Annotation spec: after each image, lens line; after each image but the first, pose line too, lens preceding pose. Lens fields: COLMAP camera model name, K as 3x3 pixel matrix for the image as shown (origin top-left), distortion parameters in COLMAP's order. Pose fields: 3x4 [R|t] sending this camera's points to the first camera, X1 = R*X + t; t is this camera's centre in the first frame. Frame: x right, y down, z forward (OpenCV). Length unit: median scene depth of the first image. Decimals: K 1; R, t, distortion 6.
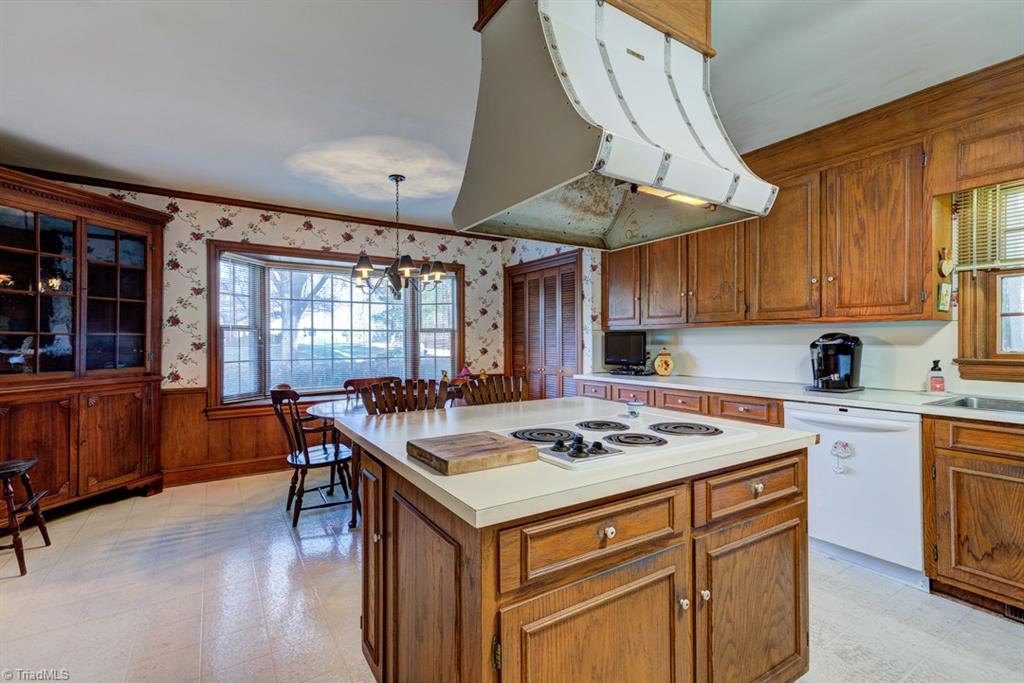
lens RADIAL K [[463.3, 0, 510.1], [0, 463.3, 340.9], [0, 0, 1]] dist [0.000738, 0.000282]
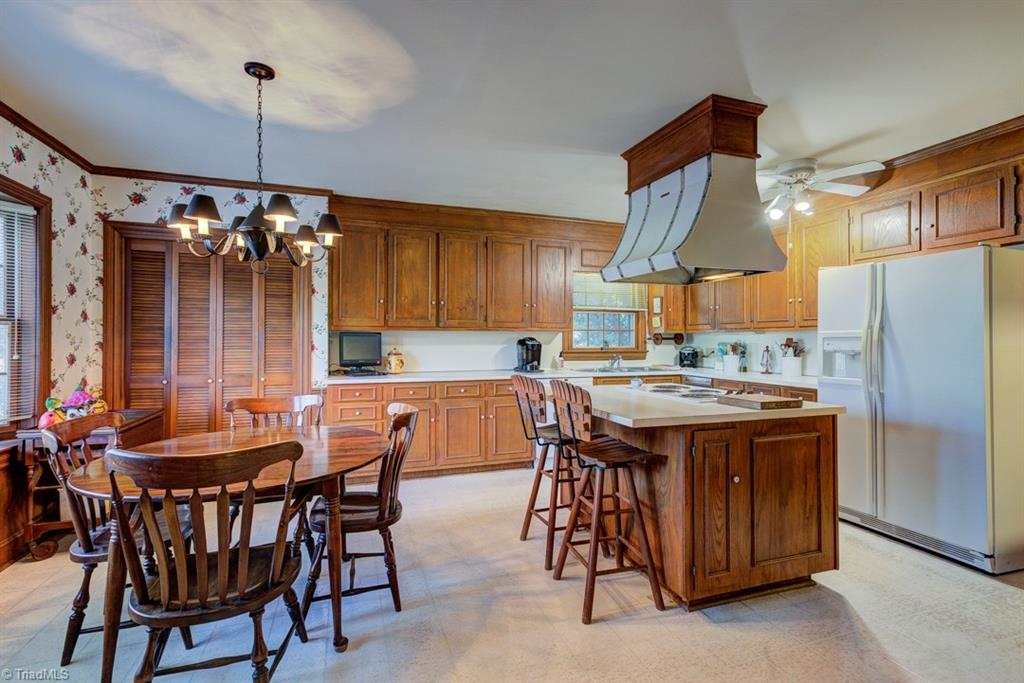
lens RADIAL K [[463.3, 0, 514.0], [0, 463.3, 341.9], [0, 0, 1]] dist [0.000738, 0.000282]
pose [[0.223574, 0.008007, 0.974654, -0.766392], [0.002689, 0.999957, -0.008832, 0.012483], [-0.974683, 0.004596, 0.223543, 0.541886]]
